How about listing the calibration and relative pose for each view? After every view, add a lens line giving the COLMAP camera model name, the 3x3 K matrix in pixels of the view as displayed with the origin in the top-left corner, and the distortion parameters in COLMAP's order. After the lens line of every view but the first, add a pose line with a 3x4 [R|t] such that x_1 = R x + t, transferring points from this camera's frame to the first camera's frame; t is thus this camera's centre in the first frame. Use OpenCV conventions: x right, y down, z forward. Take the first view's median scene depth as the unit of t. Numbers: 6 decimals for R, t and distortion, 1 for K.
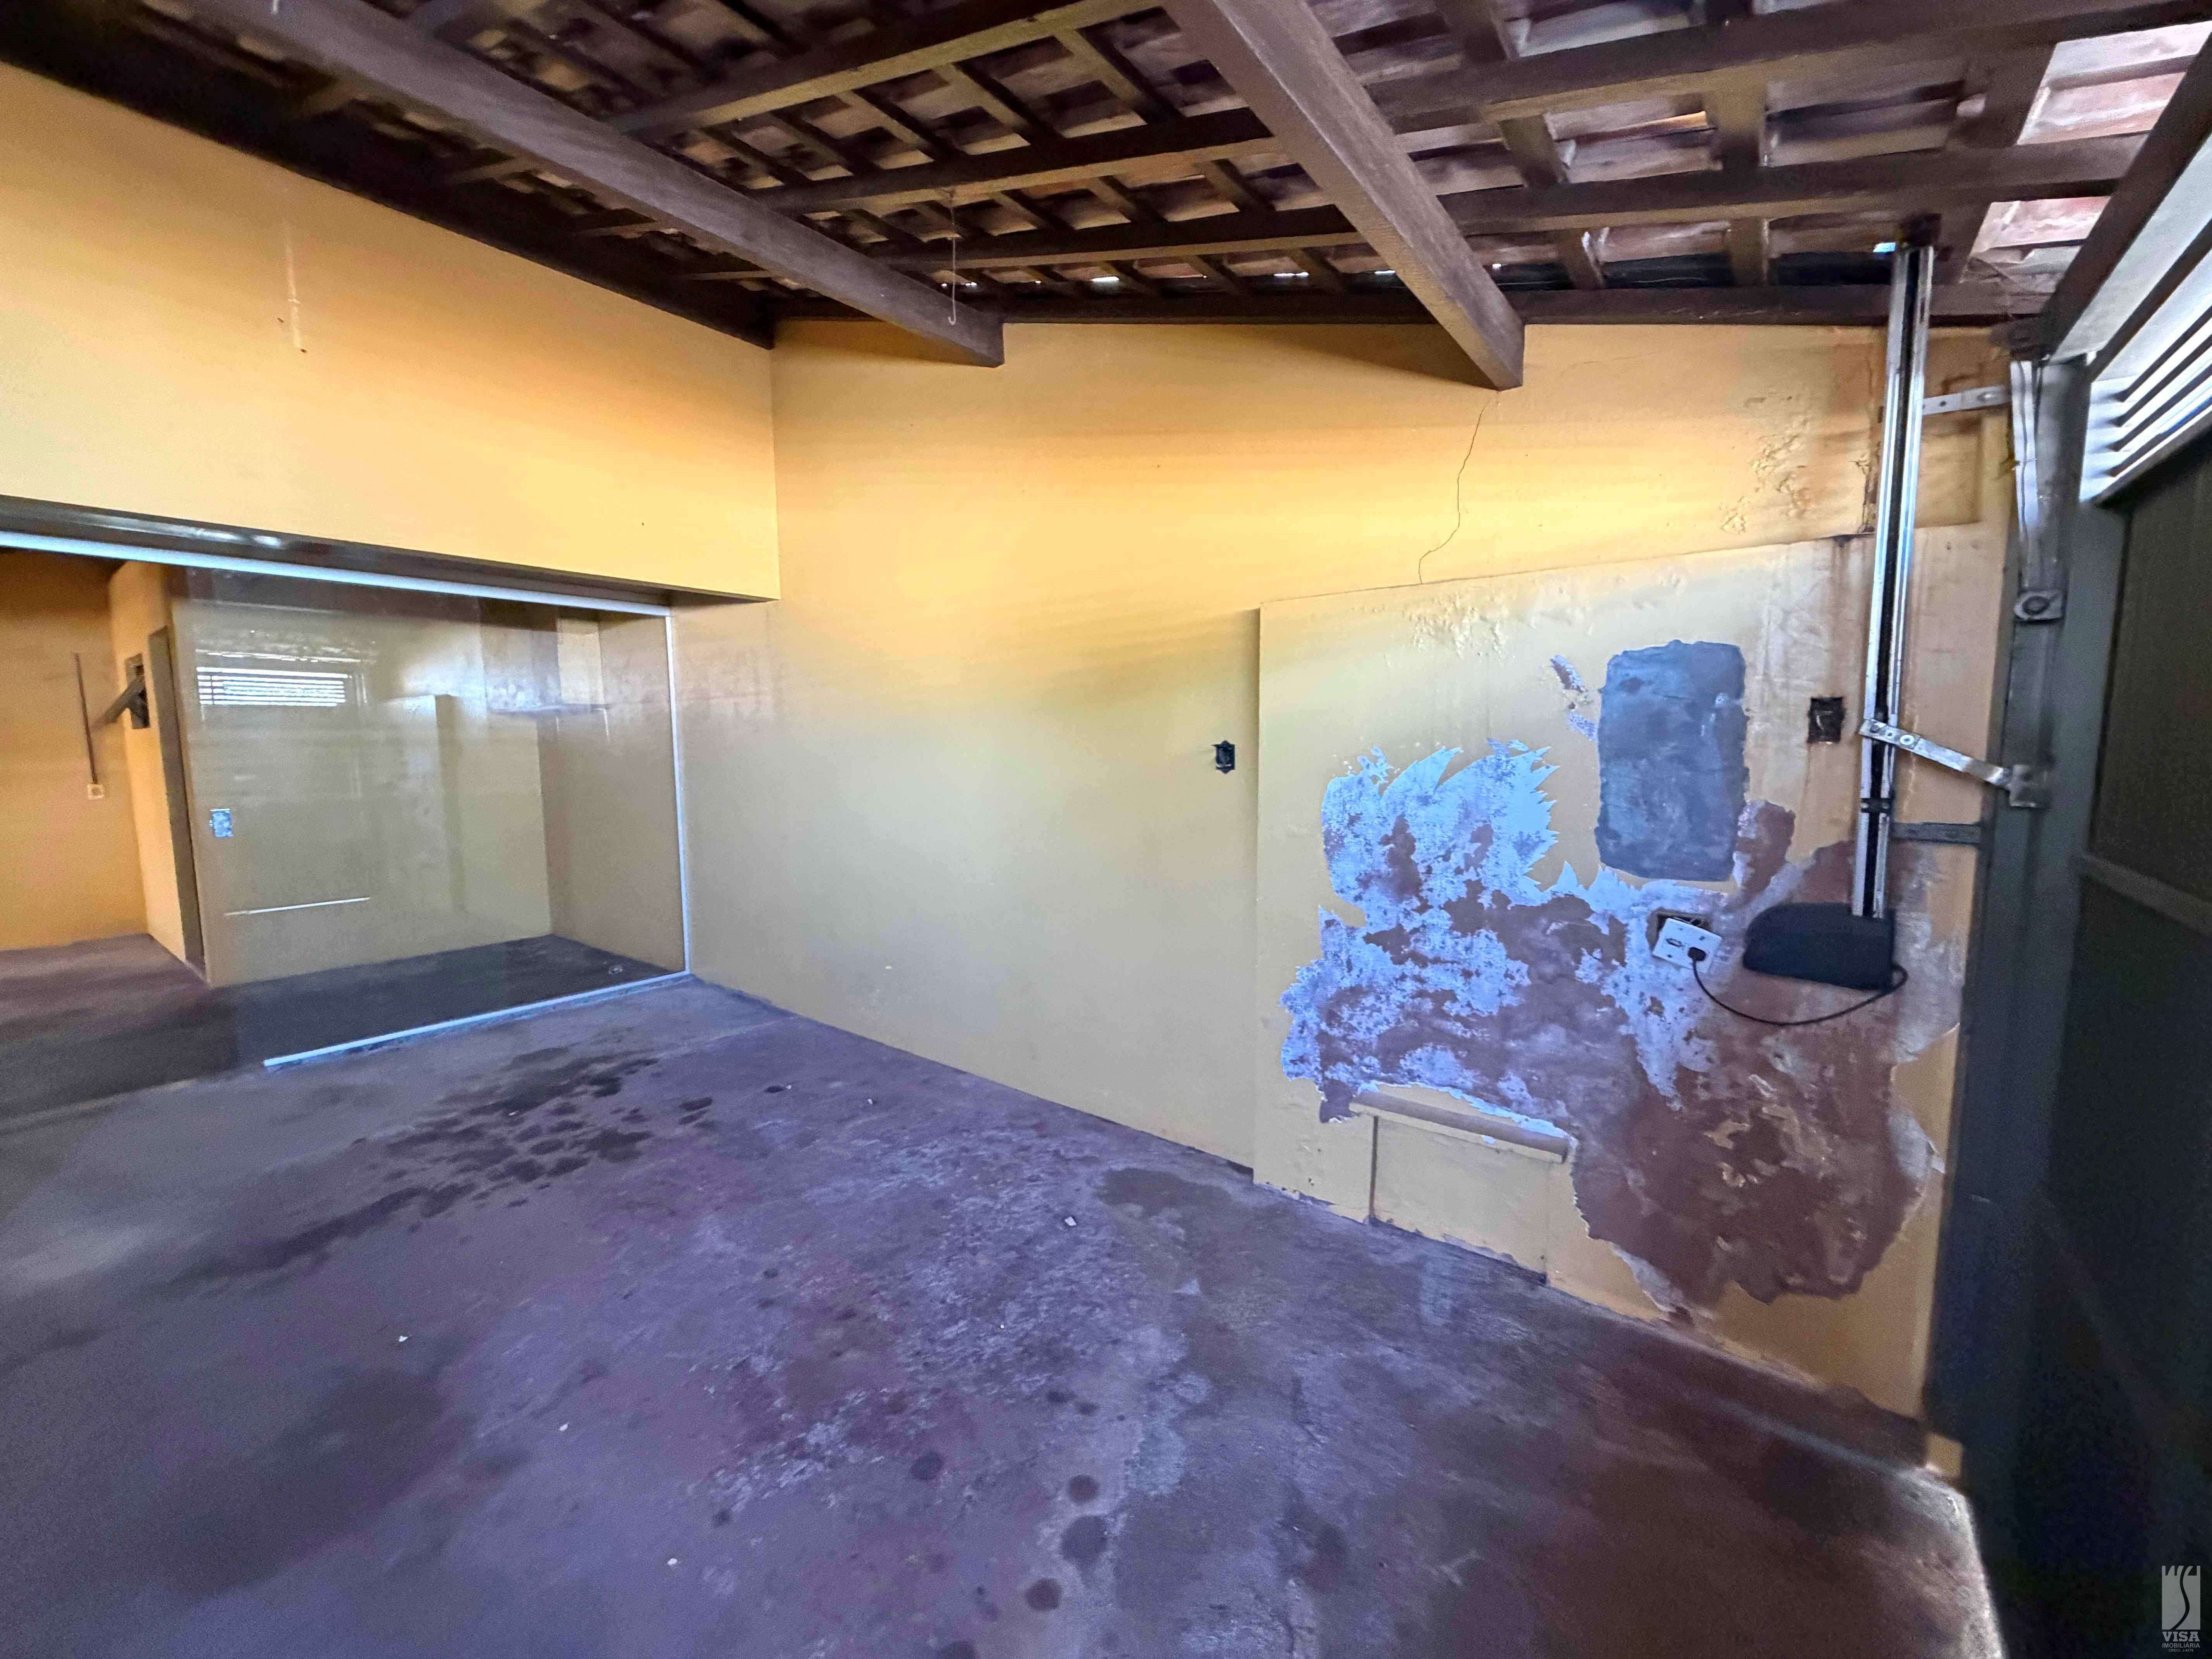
lens RADIAL K [[884.2, 0, 1094.1], [0, 884.2, 826.8], [0, 0, 1]] dist [0.008796, -0.001400]
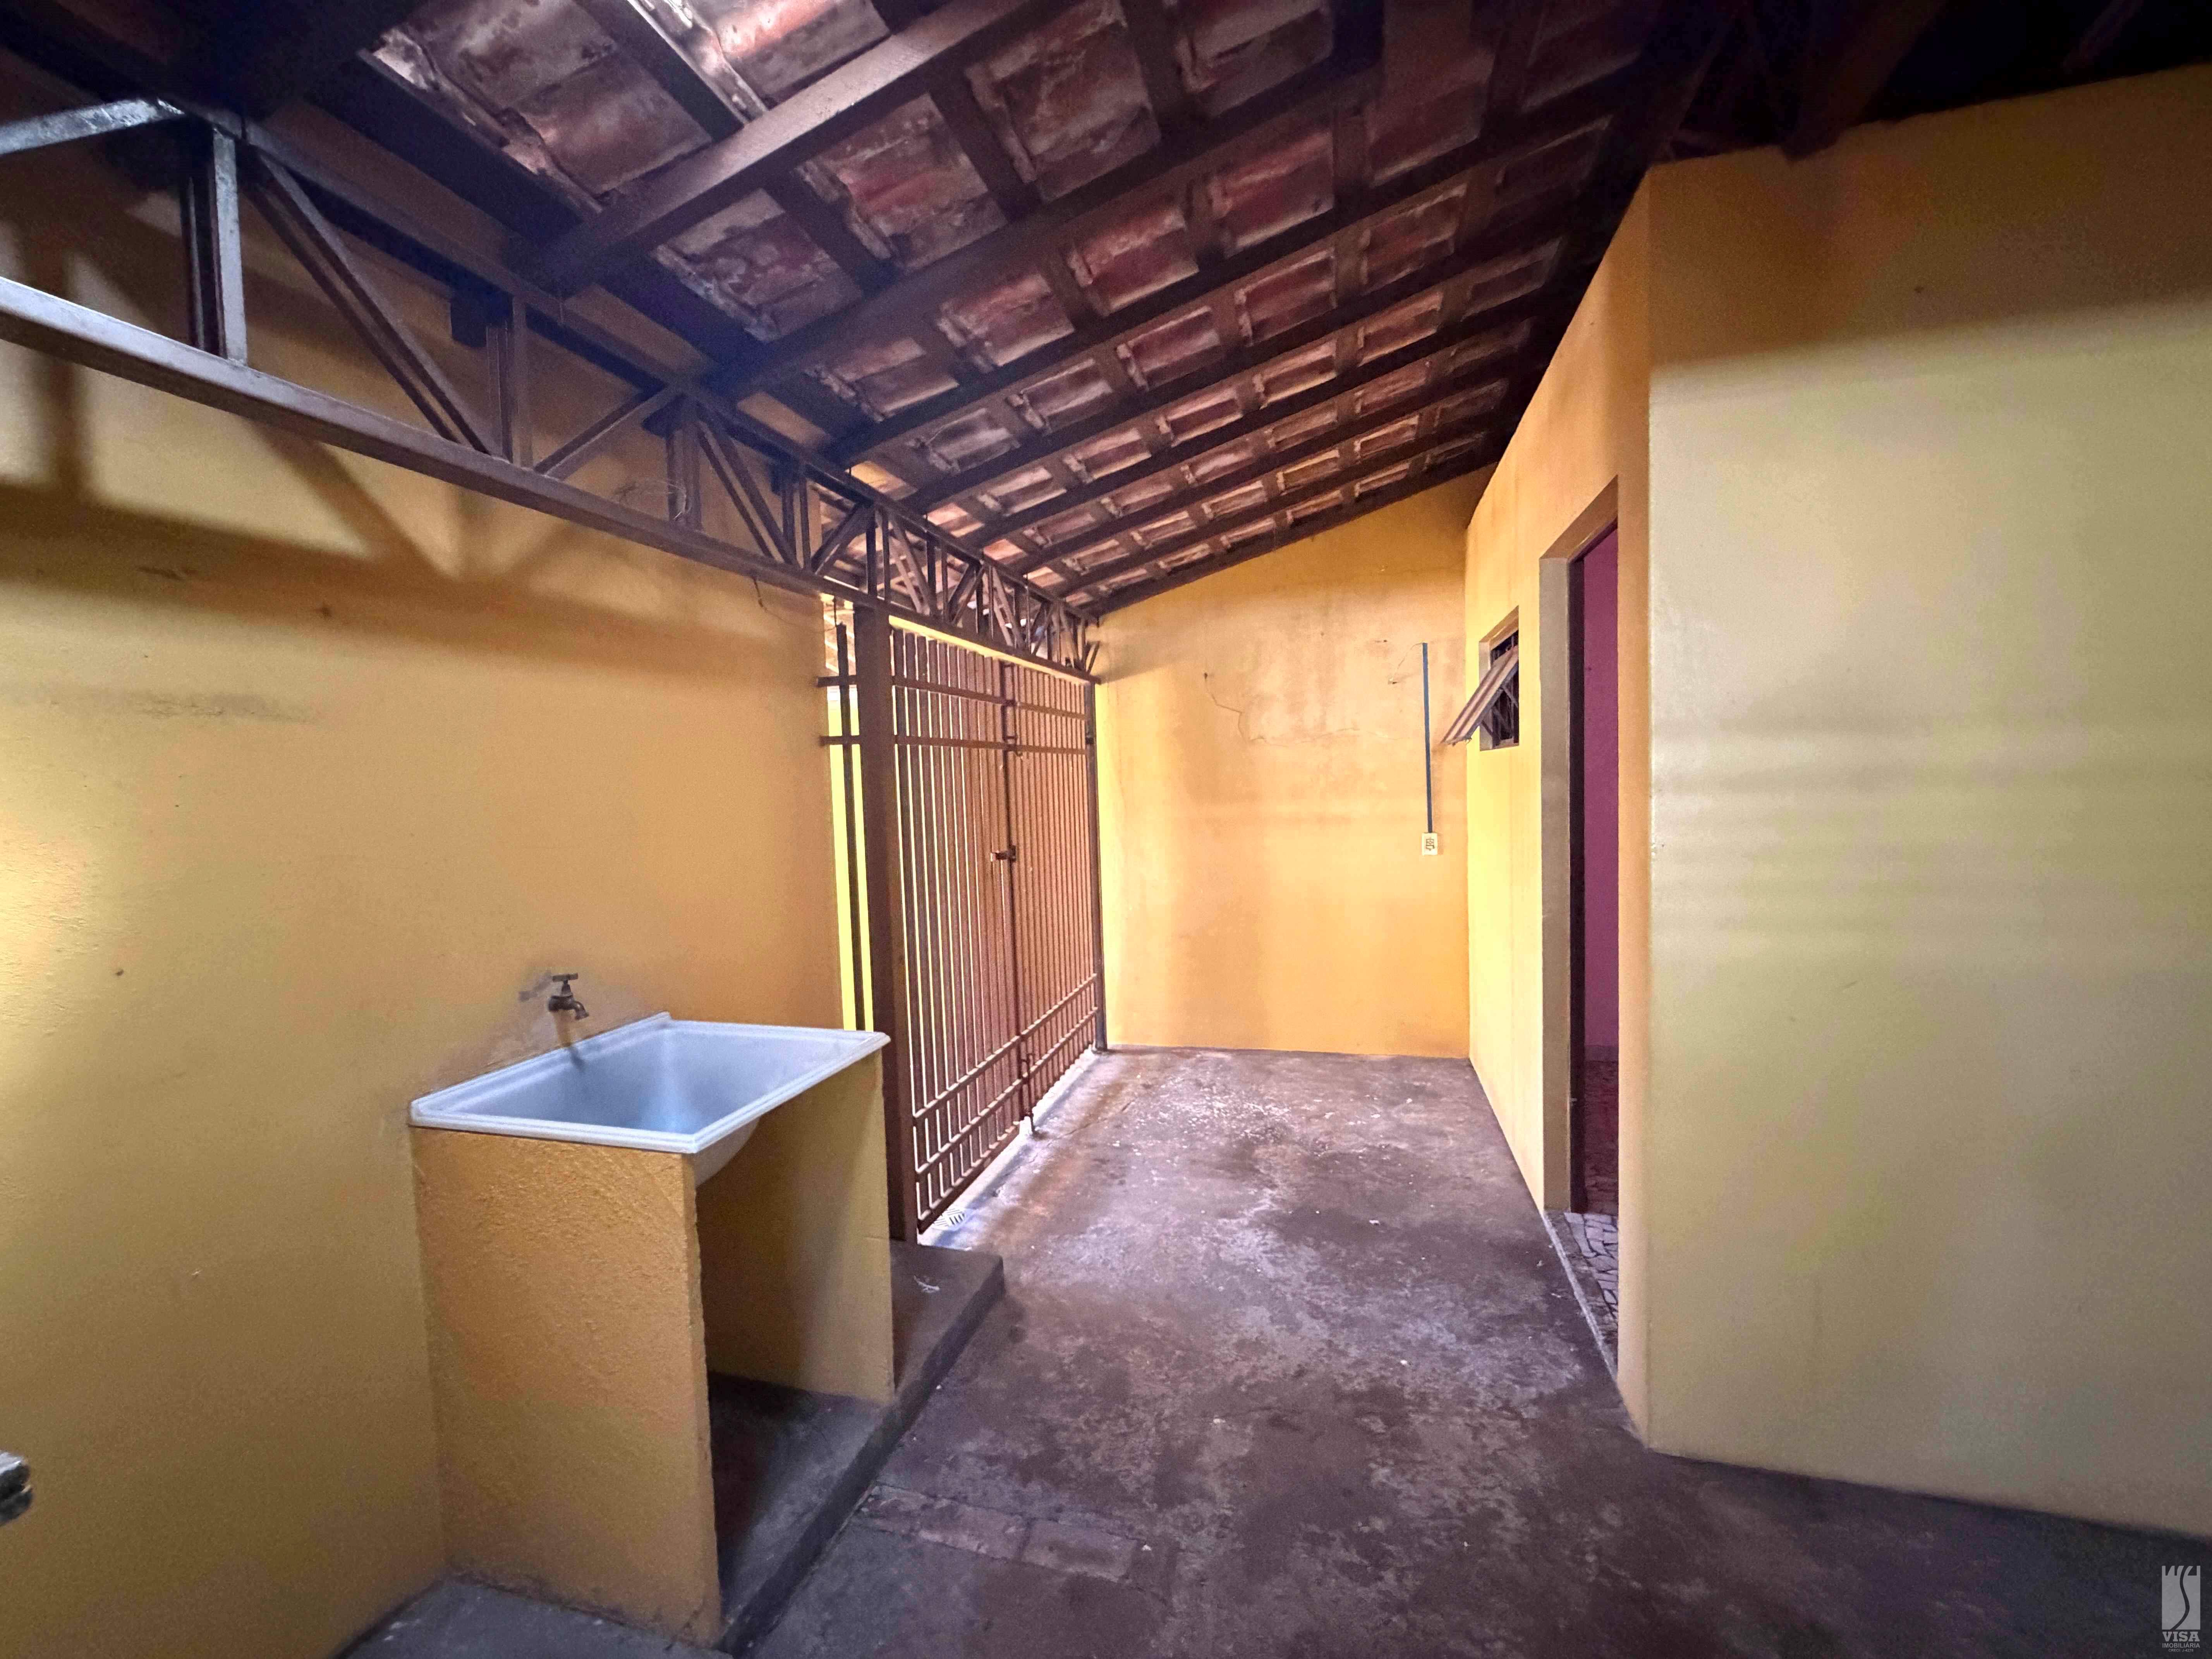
lens RADIAL K [[884.2, 0, 1090.9], [0, 884.2, 823.6], [0, 0, 1]] dist [0.008796, -0.001400]
pose [[0.371135, 0.048900, -0.927290, -1.219211], [-0.071756, 0.997137, 0.023864, -0.108864], [0.925802, 0.057681, 0.373581, 1.051362]]
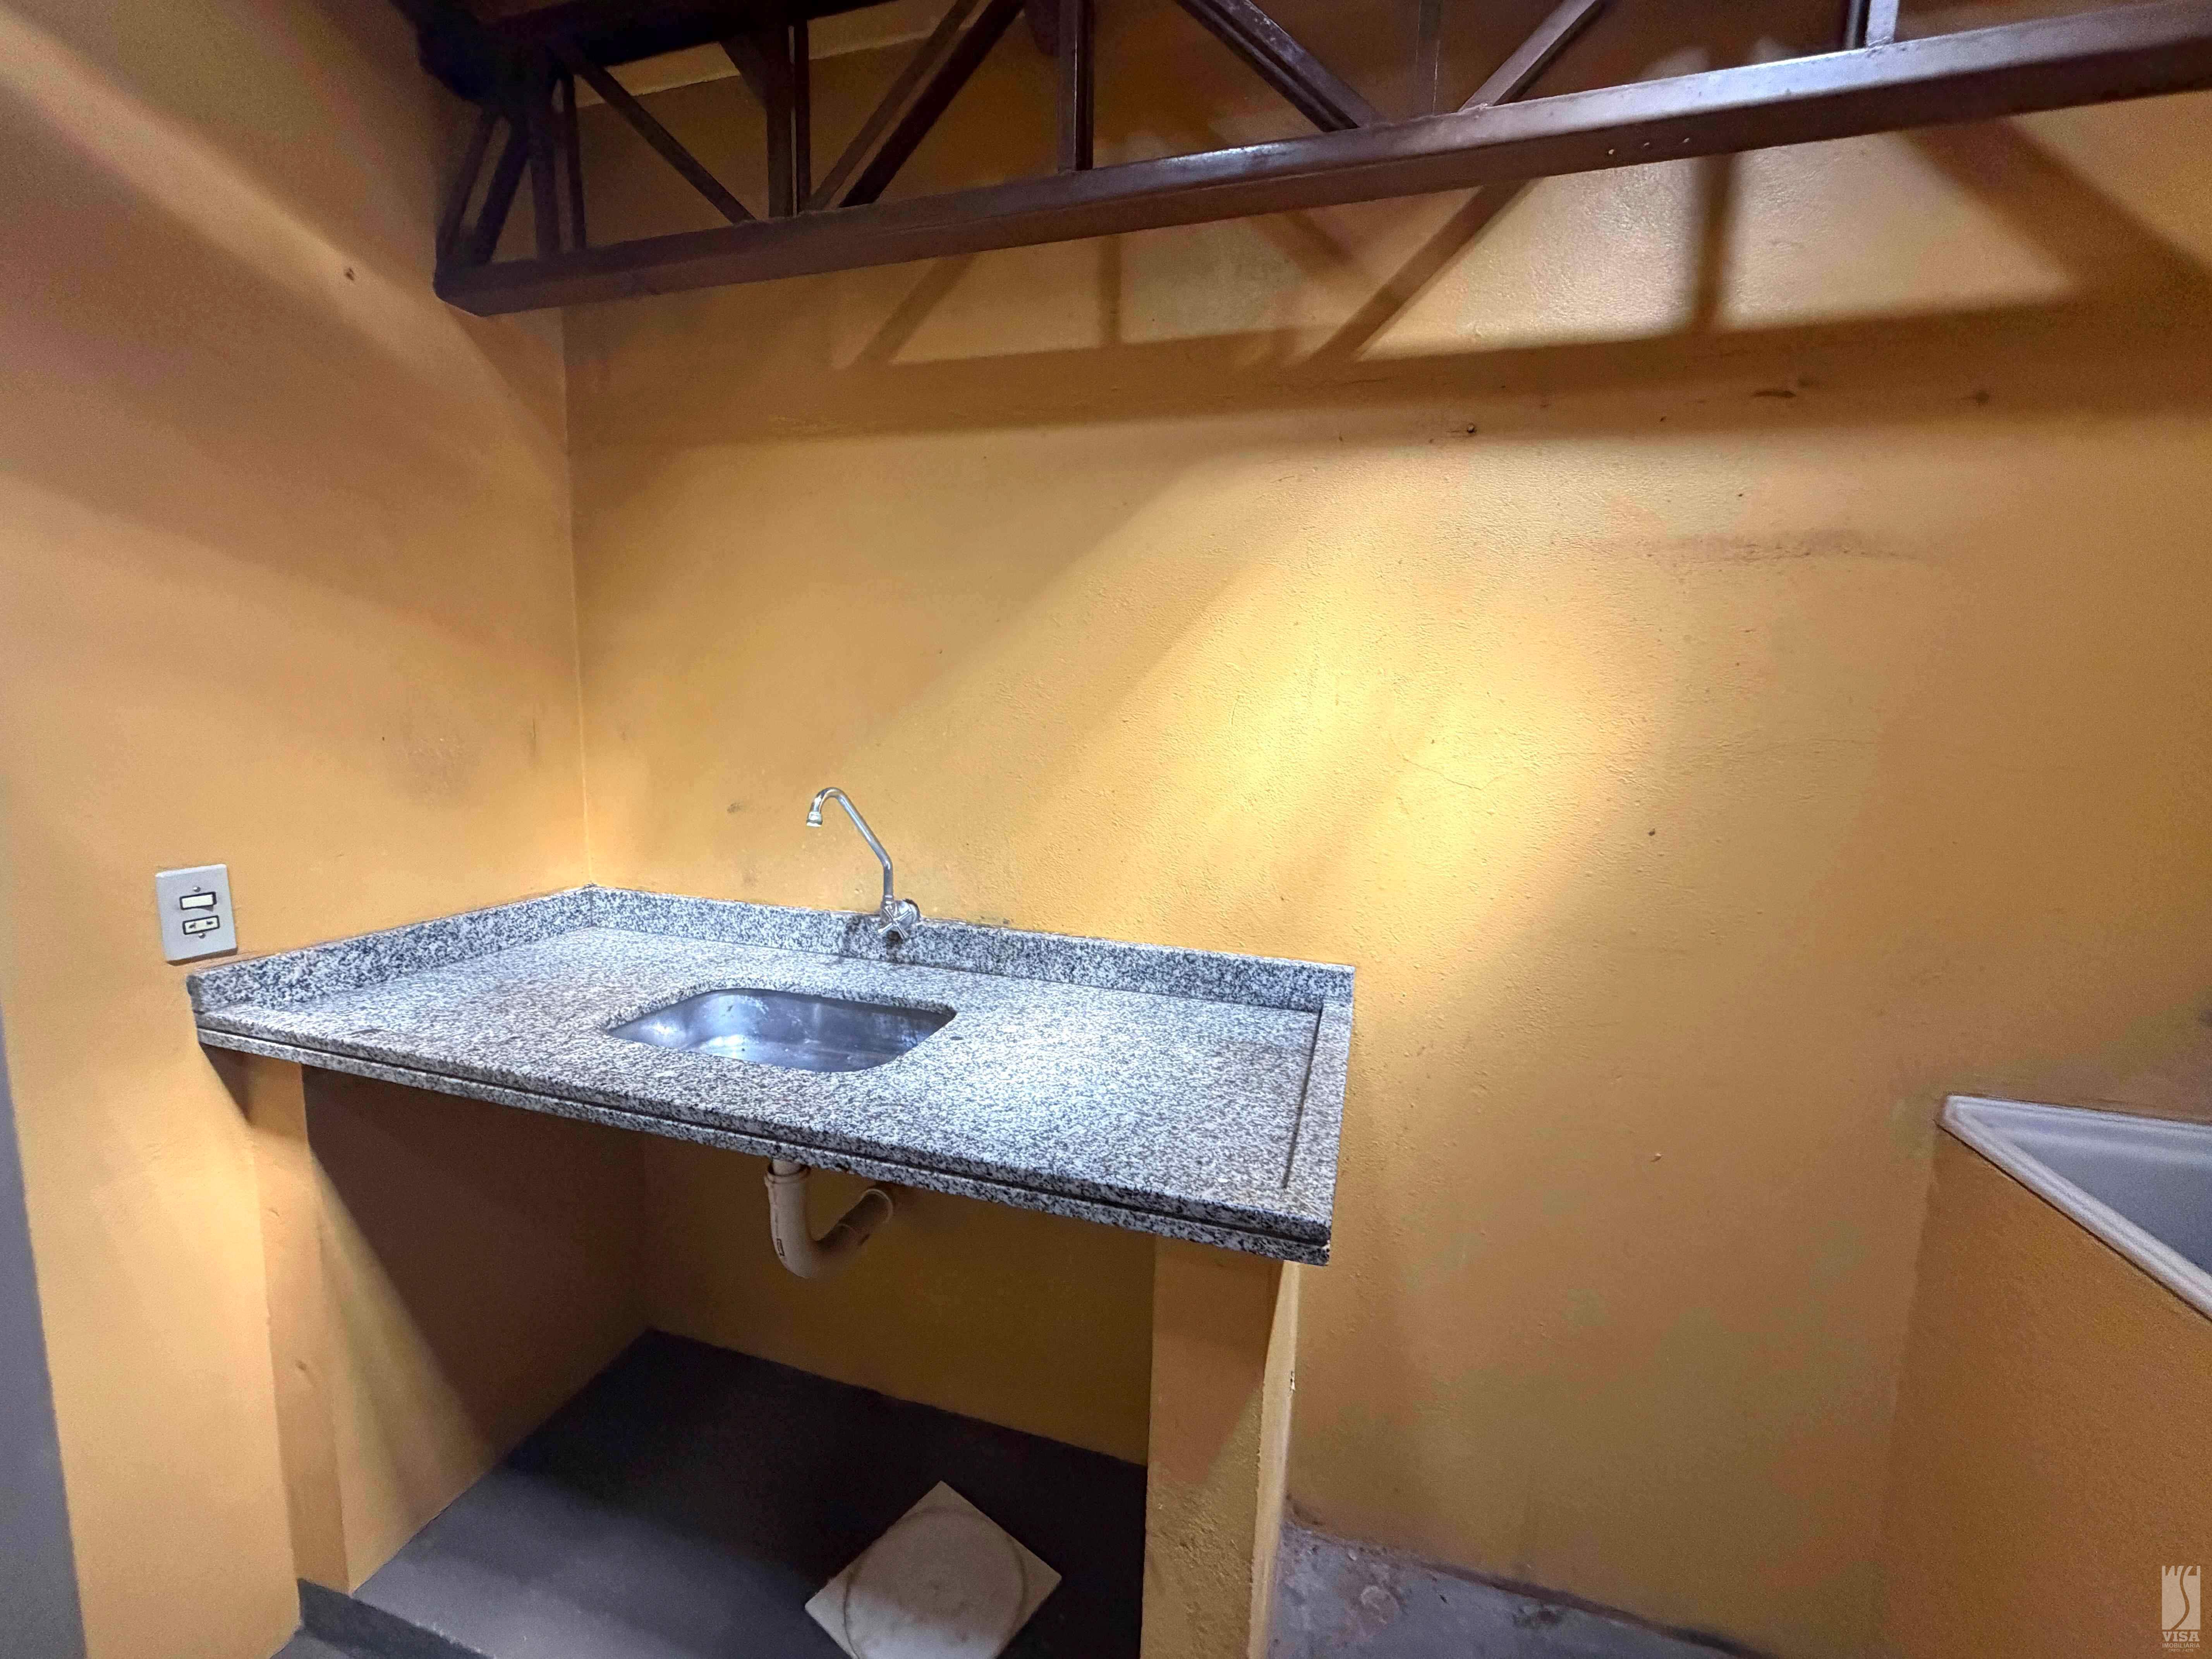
lens RADIAL K [[884.2, 0, 1101.1], [0, 884.2, 824.1], [0, 0, 1]] dist [0.008796, -0.001400]
pose [[-0.929252, 0.033765, -0.367899, -1.369183], [-0.053949, 0.972738, 0.225543, -0.081847], [0.365485, 0.229434, -0.902098, 1.065109]]
